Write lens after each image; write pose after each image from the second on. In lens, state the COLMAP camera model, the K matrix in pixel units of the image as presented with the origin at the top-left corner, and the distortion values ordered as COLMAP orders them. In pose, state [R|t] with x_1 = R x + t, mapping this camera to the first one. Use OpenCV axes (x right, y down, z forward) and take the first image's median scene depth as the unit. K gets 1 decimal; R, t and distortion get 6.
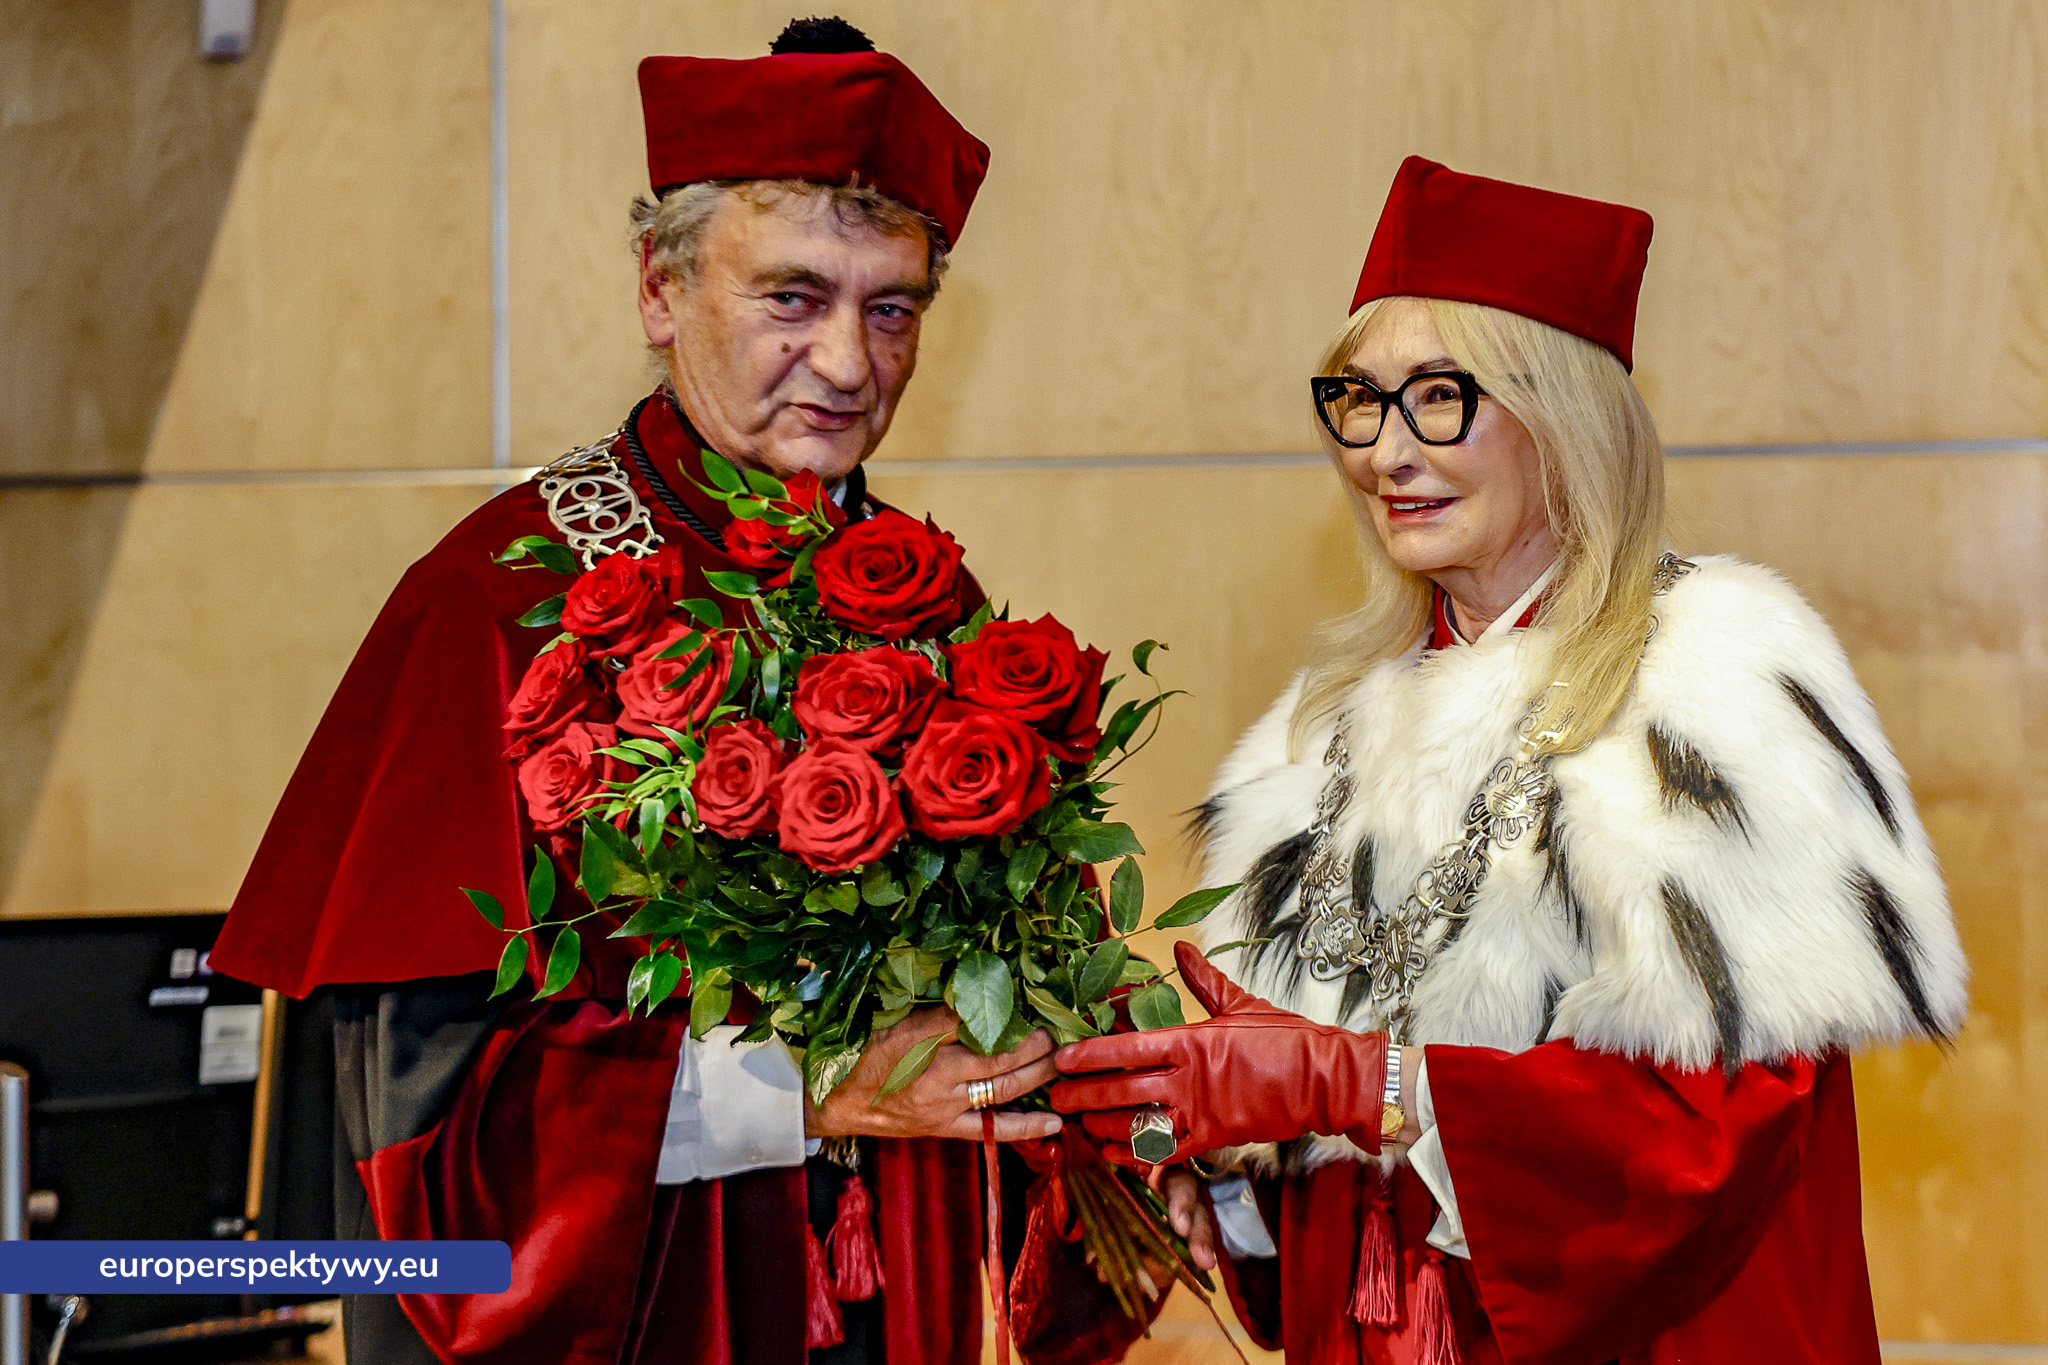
lens RADIAL K [[5080.8, 0, 1170.7], [0, 5080.8, 756.4], [0, 0, 1]] dist [0.272872, 0.000000]
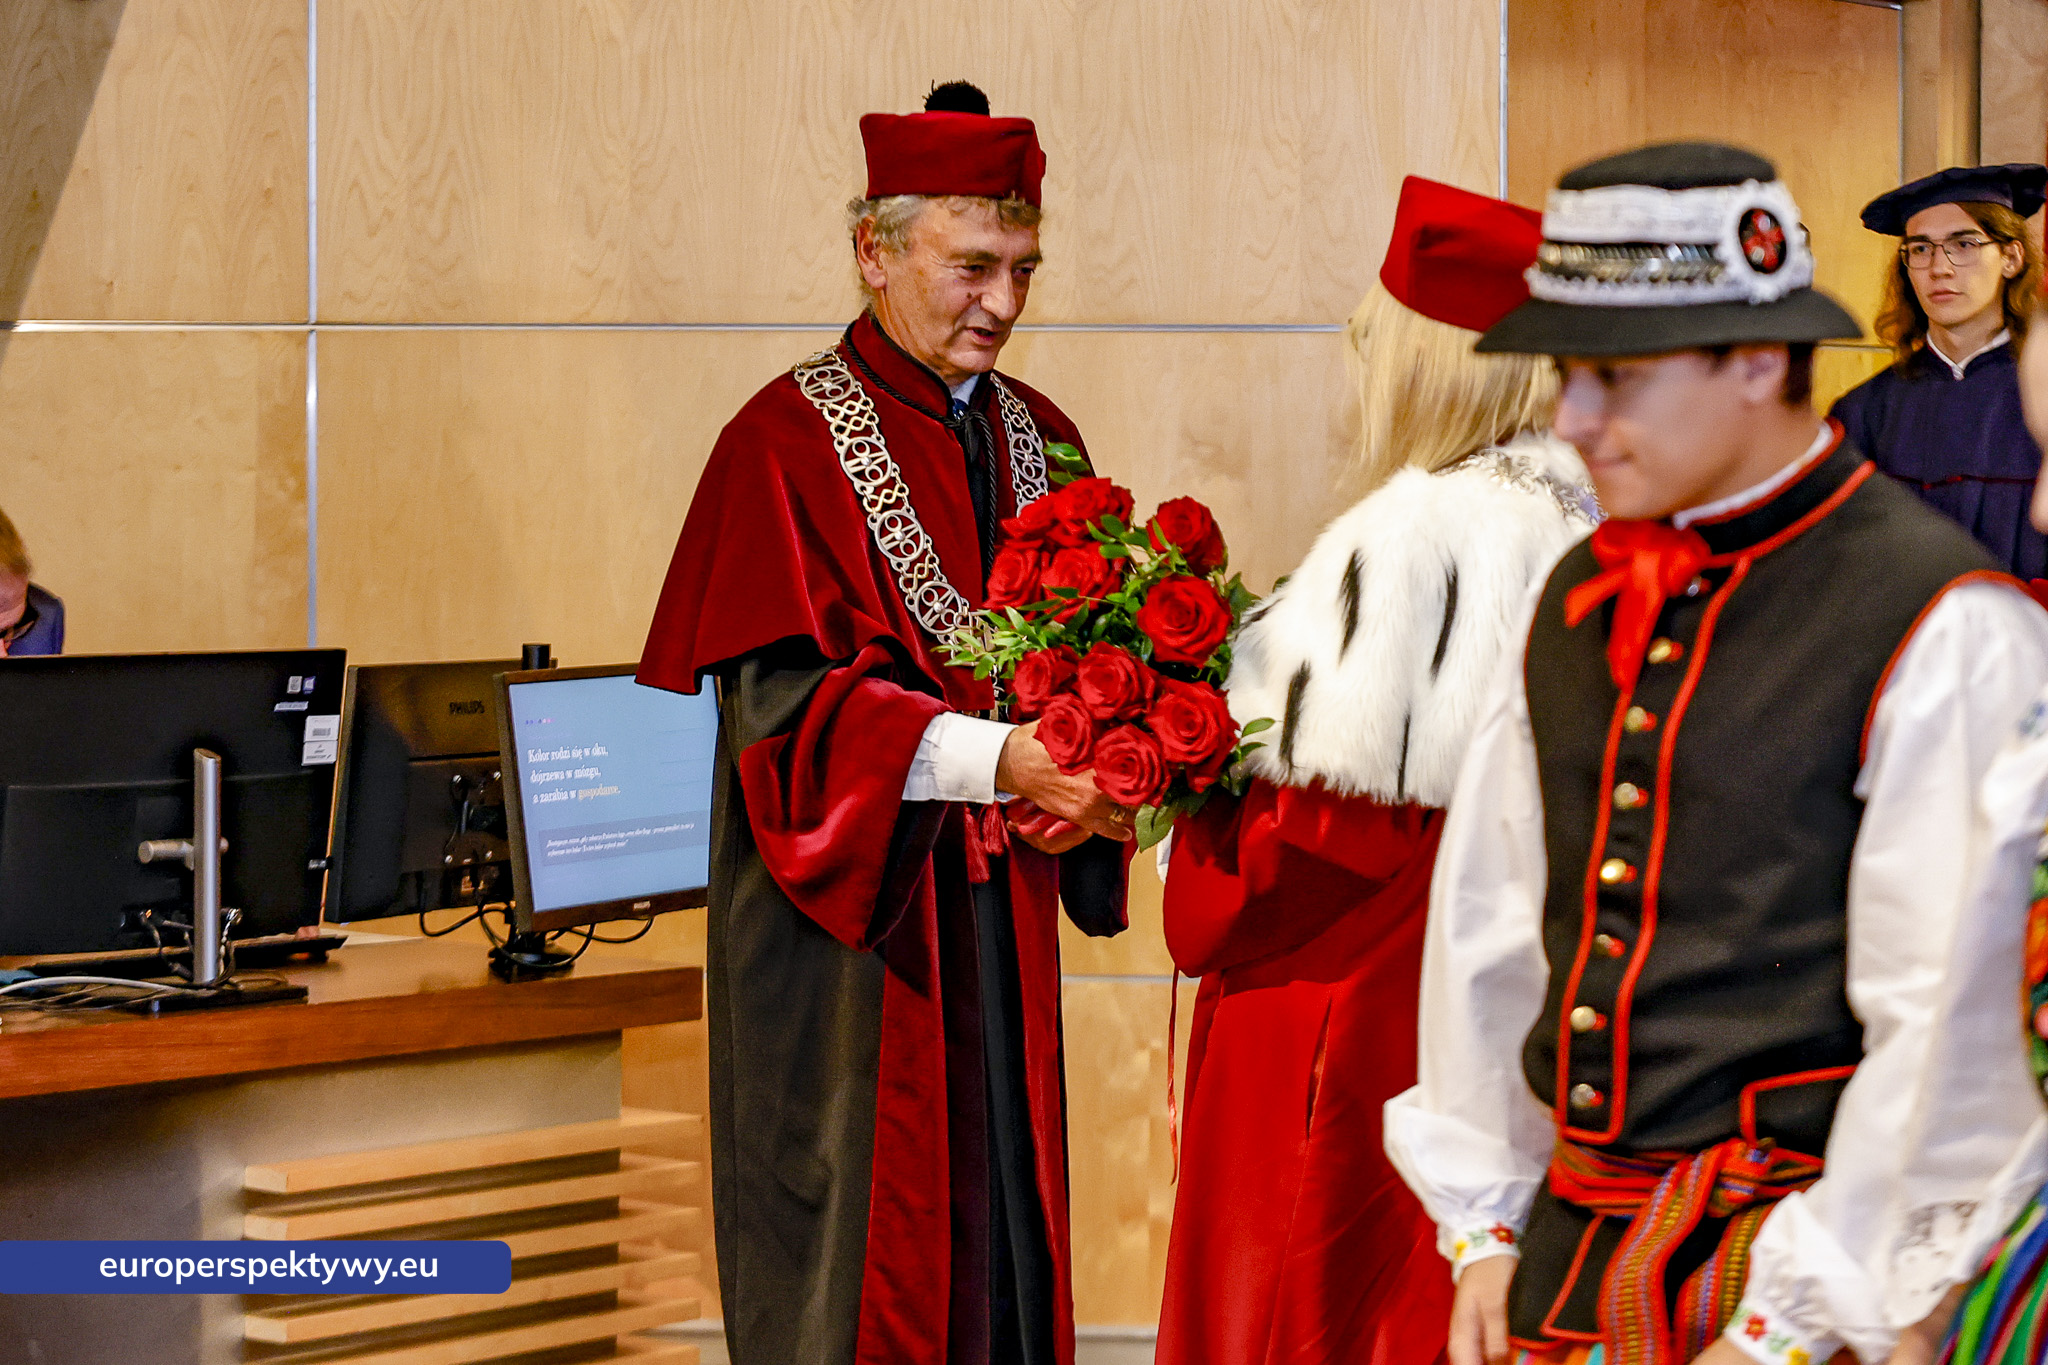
lens RADIAL K [[5080.8, 0, 1037.6], [0, 5080.8, 678.1], [0, 0, 1]] dist [0.272872, 0.000000]
pose [[0.987612, 0.003850, 0.156868, -0.205600], [-0.007404, 0.999729, 0.022076, 0.004705], [-0.156740, -0.022964, 0.987373, -0.421299]]
